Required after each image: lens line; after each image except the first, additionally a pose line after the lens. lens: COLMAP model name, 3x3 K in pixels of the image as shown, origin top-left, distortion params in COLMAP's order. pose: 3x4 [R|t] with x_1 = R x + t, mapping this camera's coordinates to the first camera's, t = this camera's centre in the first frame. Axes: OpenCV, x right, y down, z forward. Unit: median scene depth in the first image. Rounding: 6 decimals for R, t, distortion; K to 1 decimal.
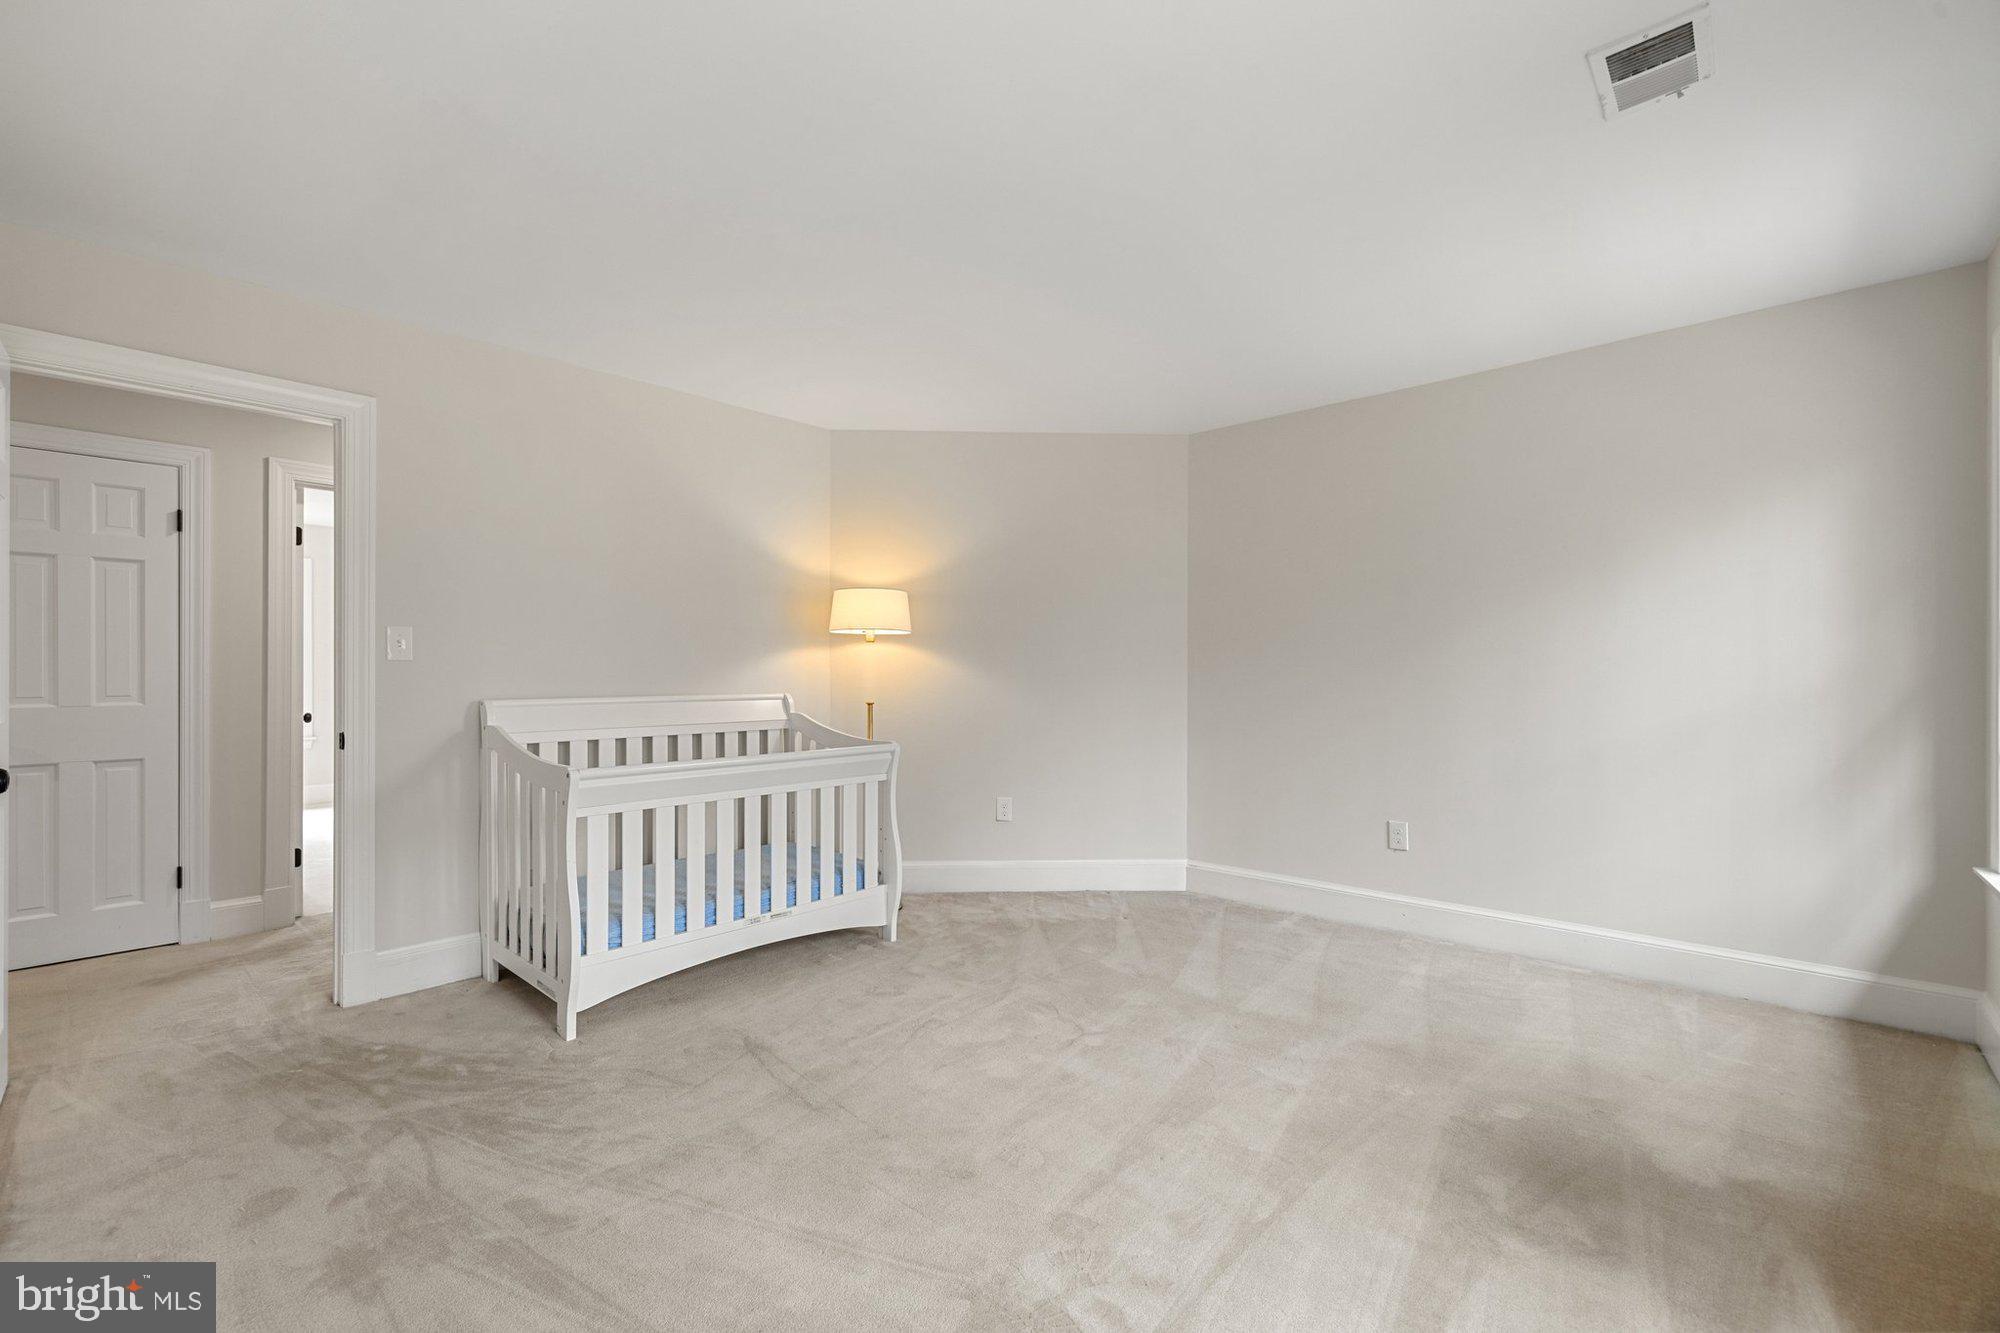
lens RADIAL K [[868.3, 0, 994.6], [0, 868.3, 671.9], [0, 0, 1]] dist [-0.009315, 0.001125]
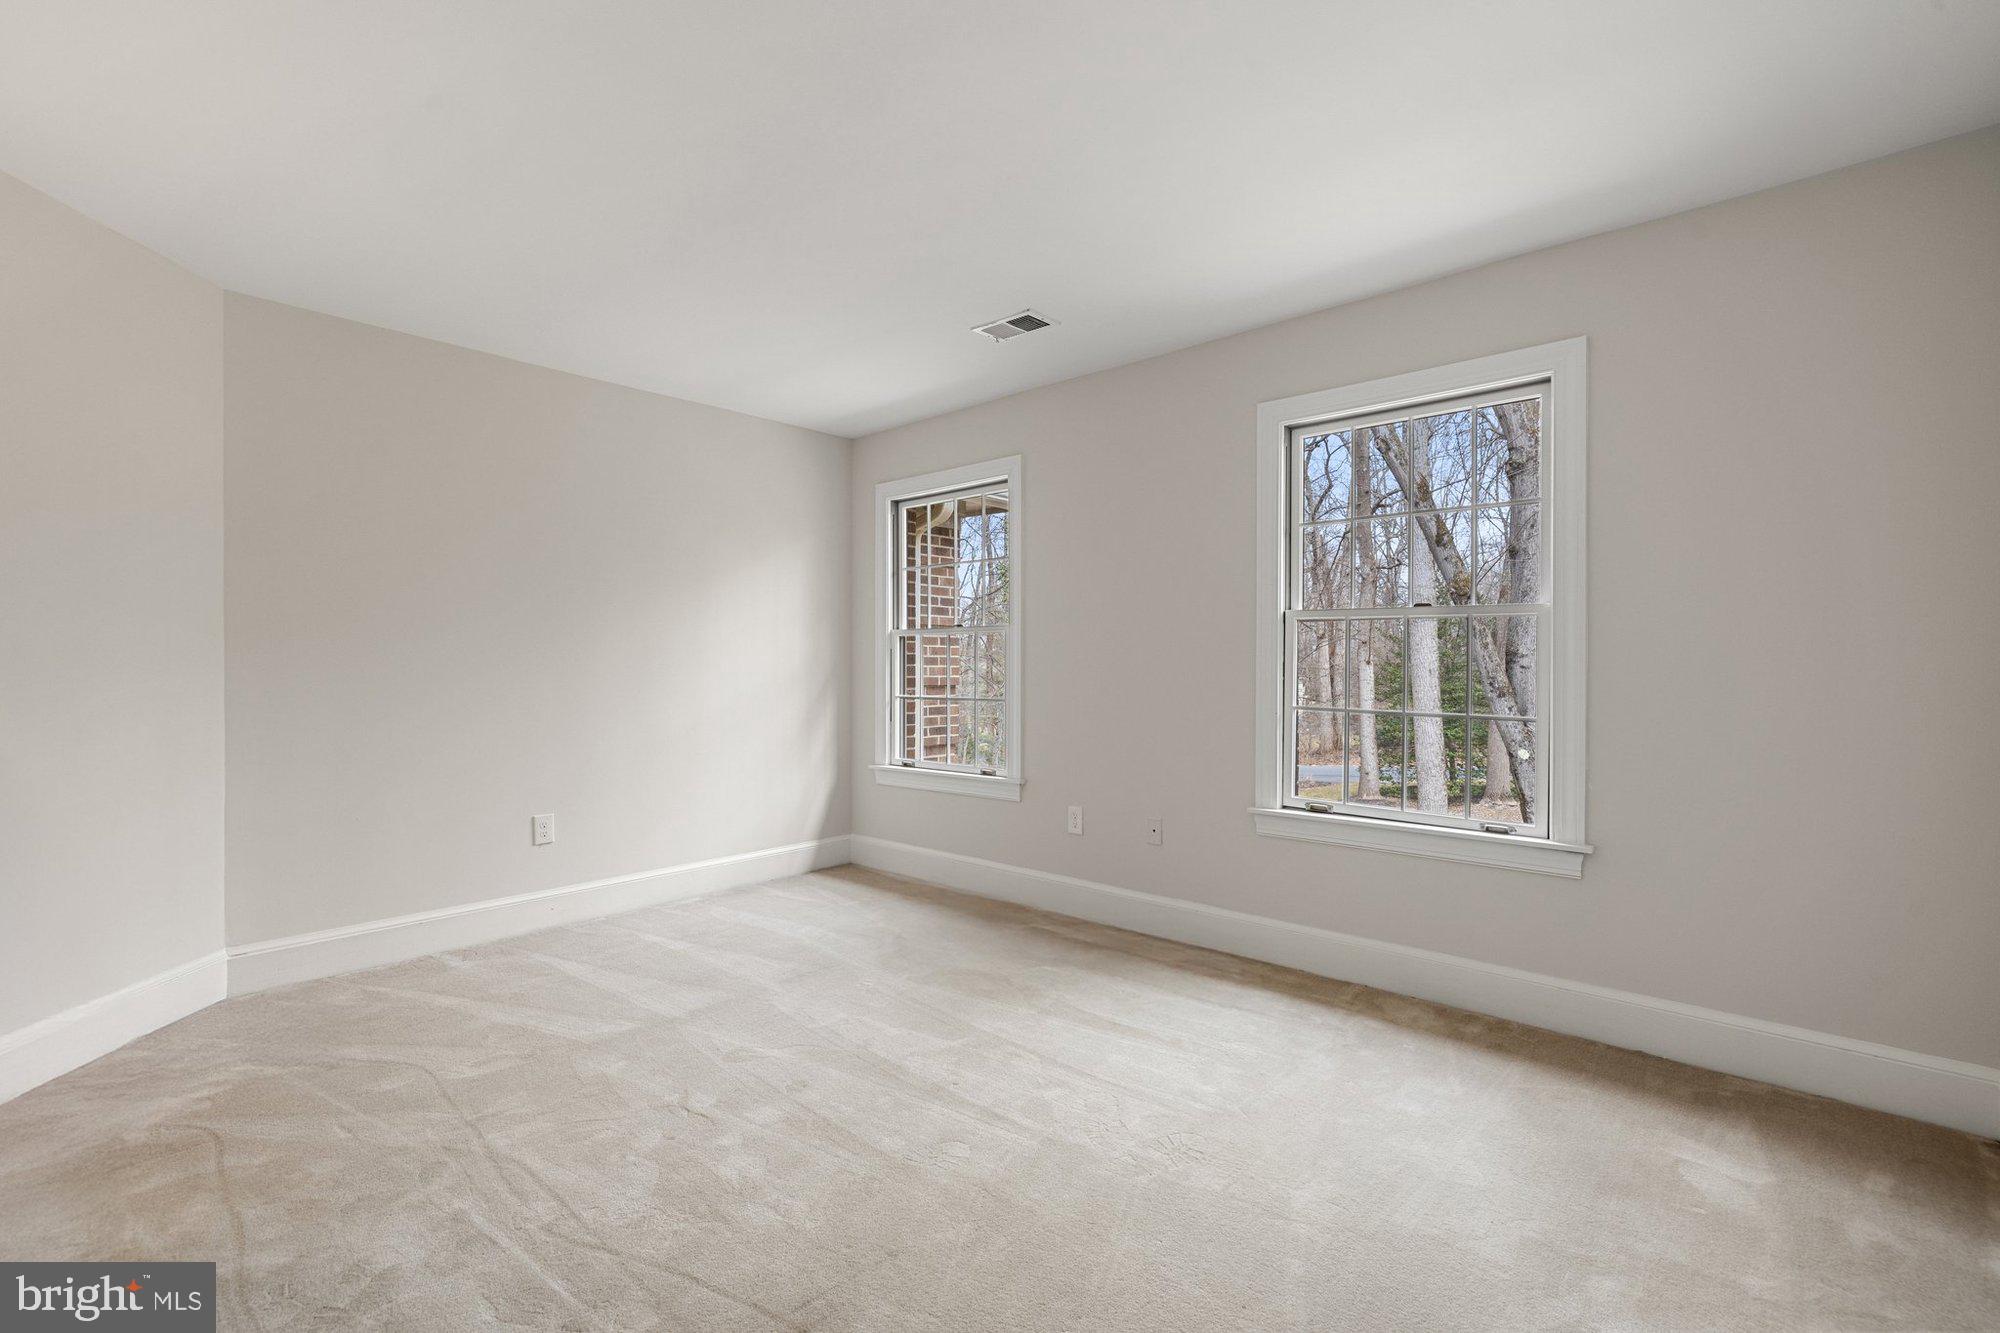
lens RADIAL K [[868.3, 0, 989.8], [0, 868.3, 670.3], [0, 0, 1]] dist [-0.009315, 0.001125]
pose [[-0.025303, -0.007003, 0.999655, -0.607067], [-0.001291, 0.999975, 0.006972, 0.005525], [-0.999679, -0.001114, -0.025311, 0.631641]]
